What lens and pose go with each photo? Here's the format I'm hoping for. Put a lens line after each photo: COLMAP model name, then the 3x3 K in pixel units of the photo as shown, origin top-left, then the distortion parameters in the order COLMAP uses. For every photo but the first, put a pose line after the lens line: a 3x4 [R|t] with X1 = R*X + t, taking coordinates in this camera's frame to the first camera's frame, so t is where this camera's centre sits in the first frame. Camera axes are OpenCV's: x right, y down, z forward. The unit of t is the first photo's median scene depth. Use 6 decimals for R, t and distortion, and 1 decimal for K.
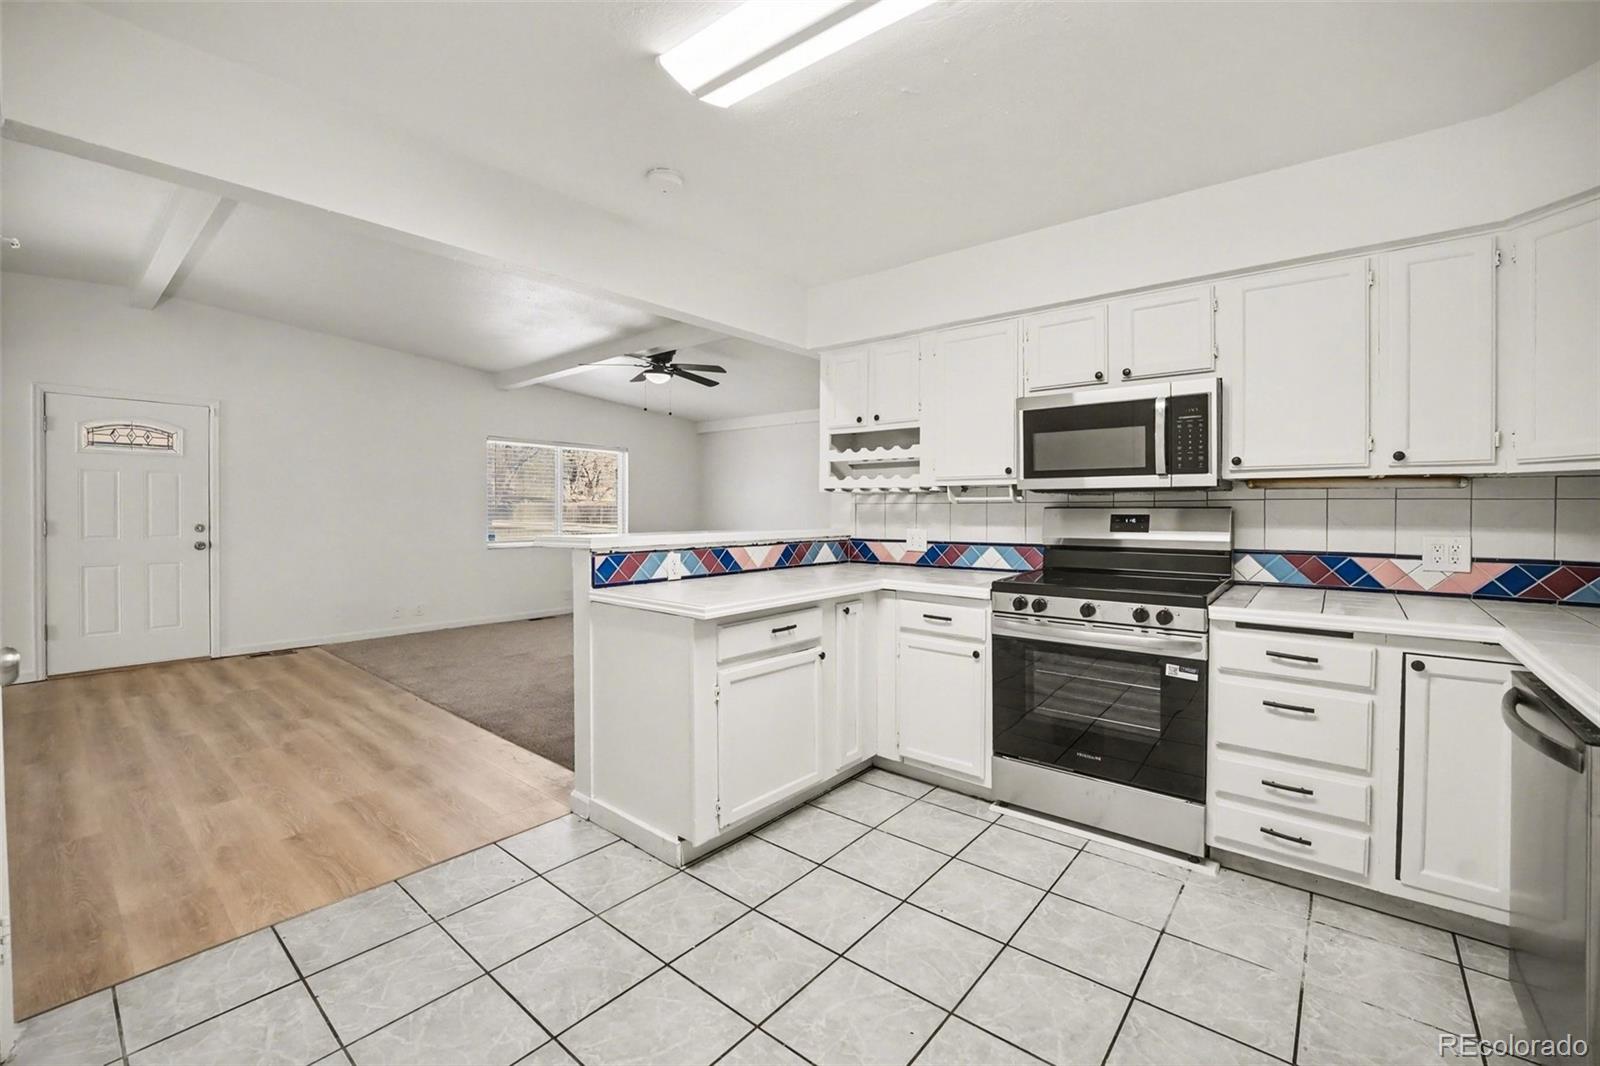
lens RADIAL K [[699.1, 0, 803.0], [0, 699.1, 522.1], [0, 0, 1]] dist [0.000429, 0.000193]
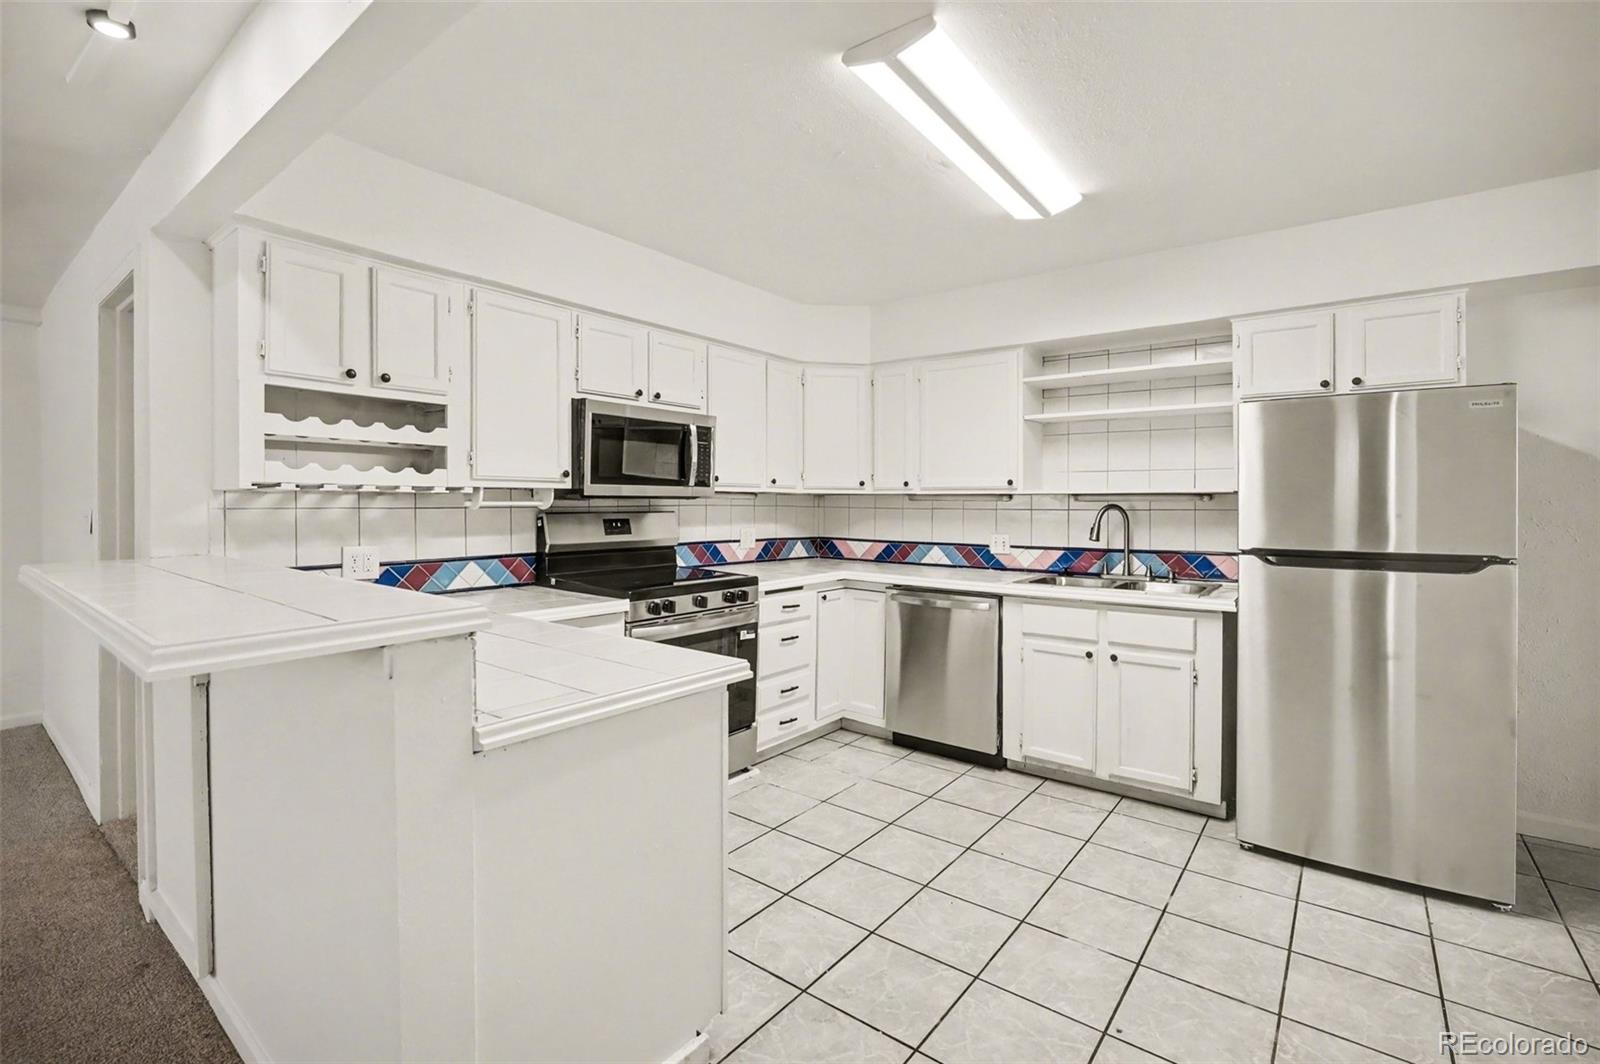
lens RADIAL K [[699.1, 0, 803.0], [0, 699.1, 521.1], [0, 0, 1]] dist [0.000429, 0.000193]
pose [[0.003277, -0.009805, 0.999947, -0.660091], [0.035351, 0.999328, 0.009684, -0.007938], [-0.999370, 0.035317, 0.003622, 0.721455]]
